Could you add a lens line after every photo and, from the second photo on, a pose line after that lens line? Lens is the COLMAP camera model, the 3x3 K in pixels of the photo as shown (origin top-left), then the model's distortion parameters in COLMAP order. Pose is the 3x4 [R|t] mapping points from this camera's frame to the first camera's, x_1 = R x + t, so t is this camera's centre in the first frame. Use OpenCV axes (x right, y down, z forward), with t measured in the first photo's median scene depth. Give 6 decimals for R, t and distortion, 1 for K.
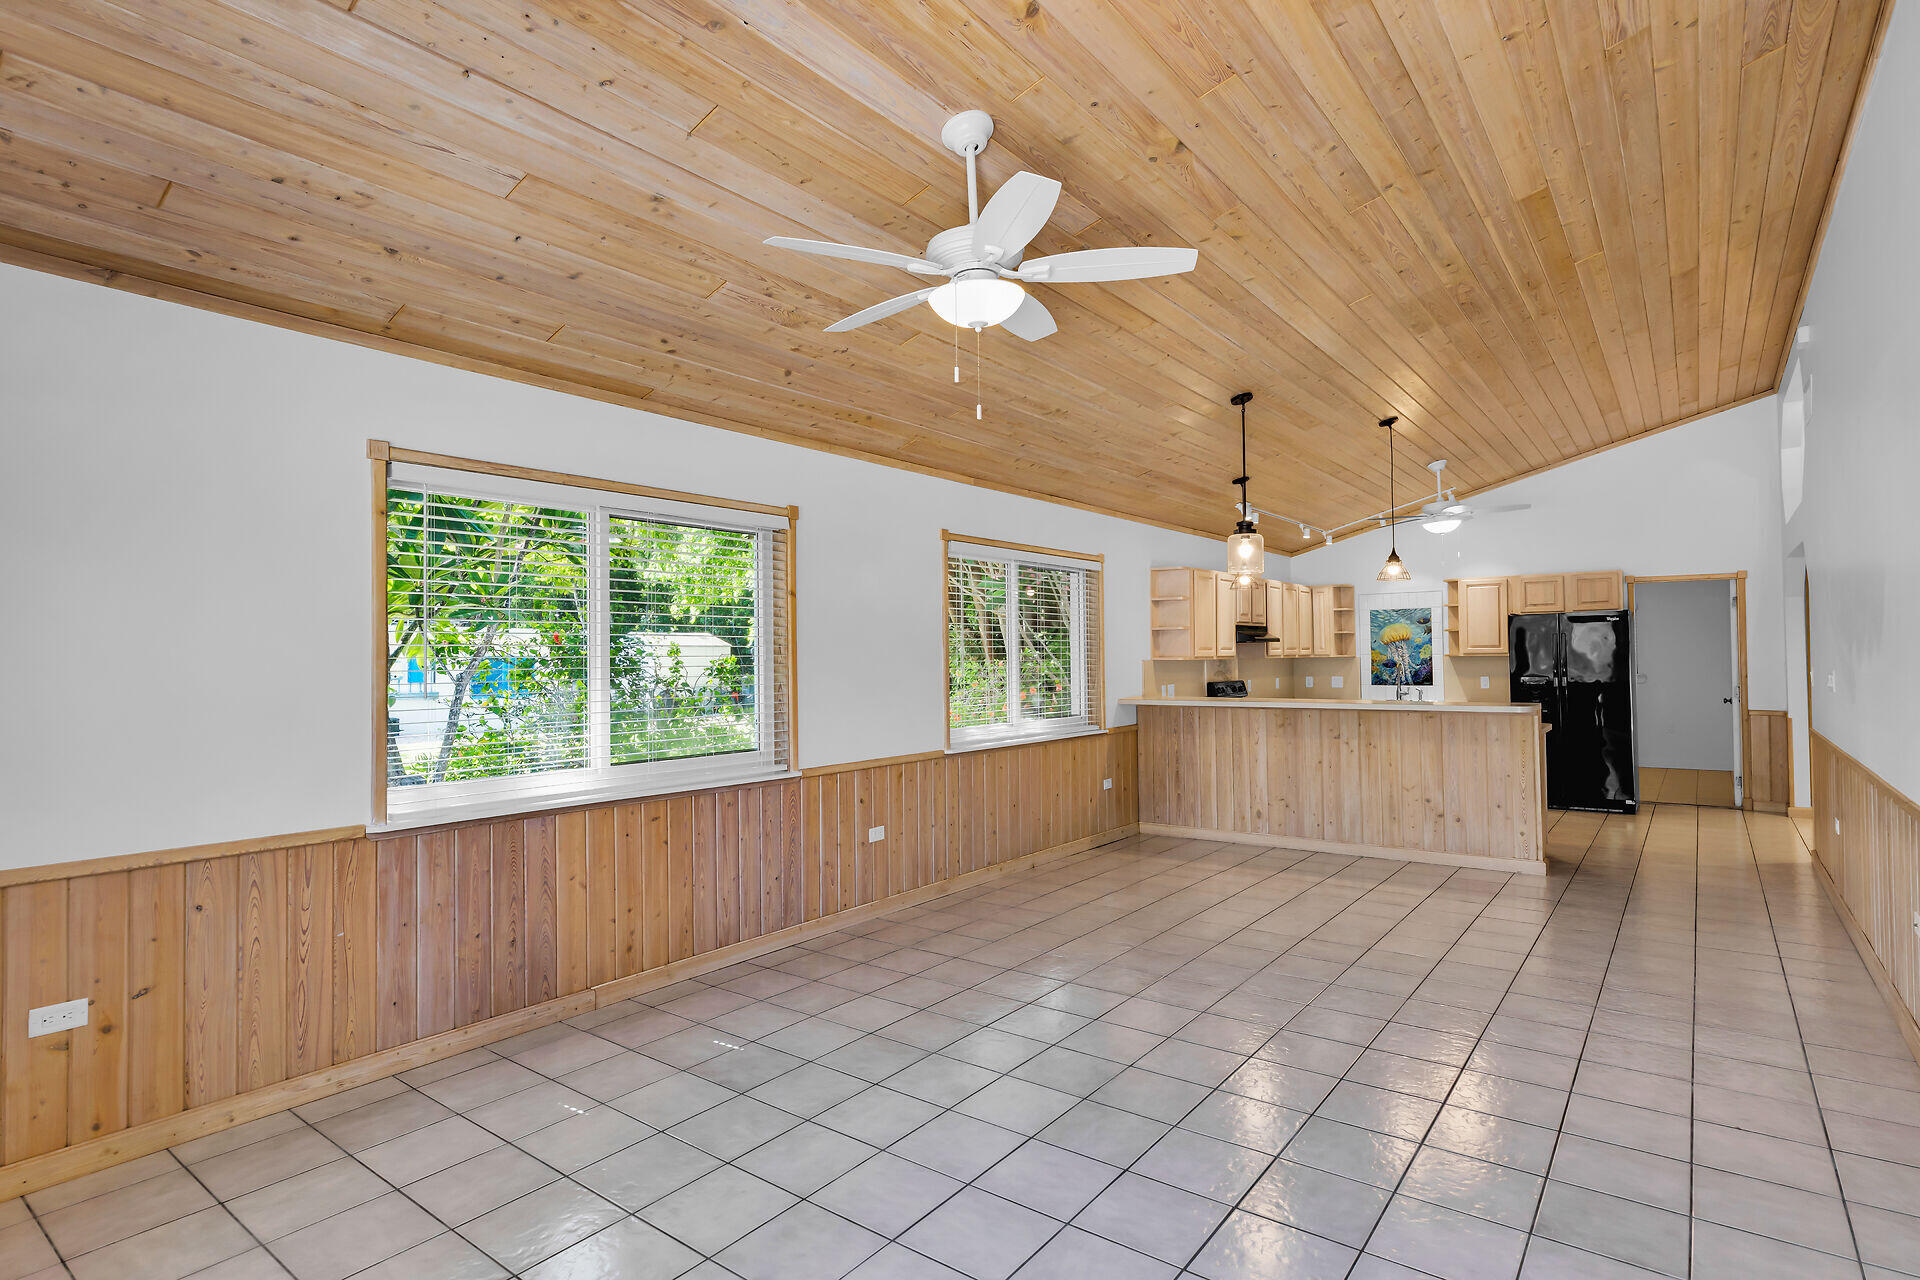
lens RADIAL K [[999.4, 0, 977.6], [0, 999.4, 631.0], [0, 0, 1]] dist [-0.000723, 0.000380]
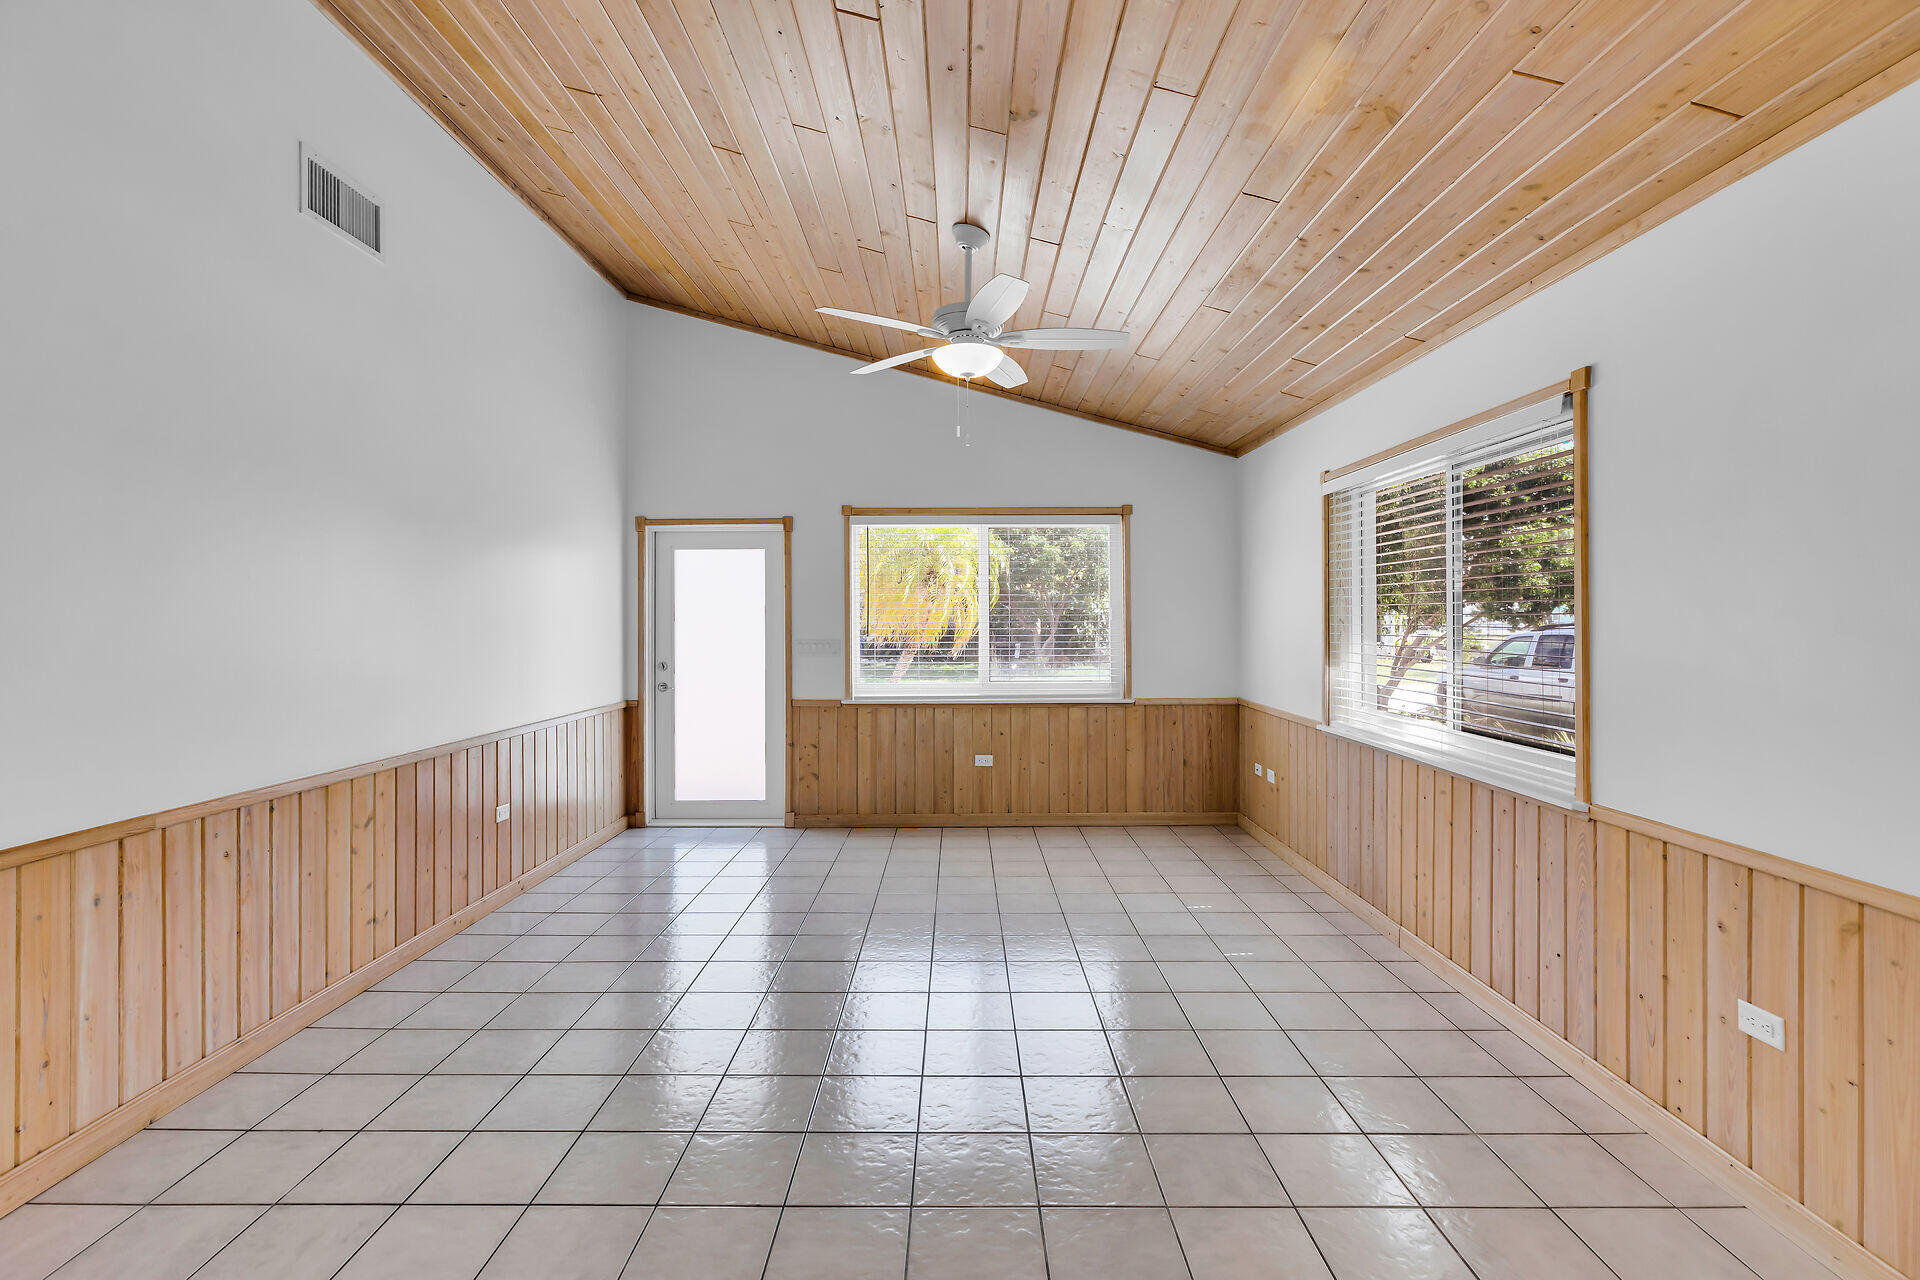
lens RADIAL K [[888.2, 0, 969.2], [0, 888.2, 614.2], [0, 0, 1]] dist [0.007572, -0.001370]
pose [[-0.800353, 0.009908, -0.599447, 0.277127], [0.027632, 0.999410, -0.020375, 0.015333], [0.598892, -0.032871, -0.800155, 0.756544]]
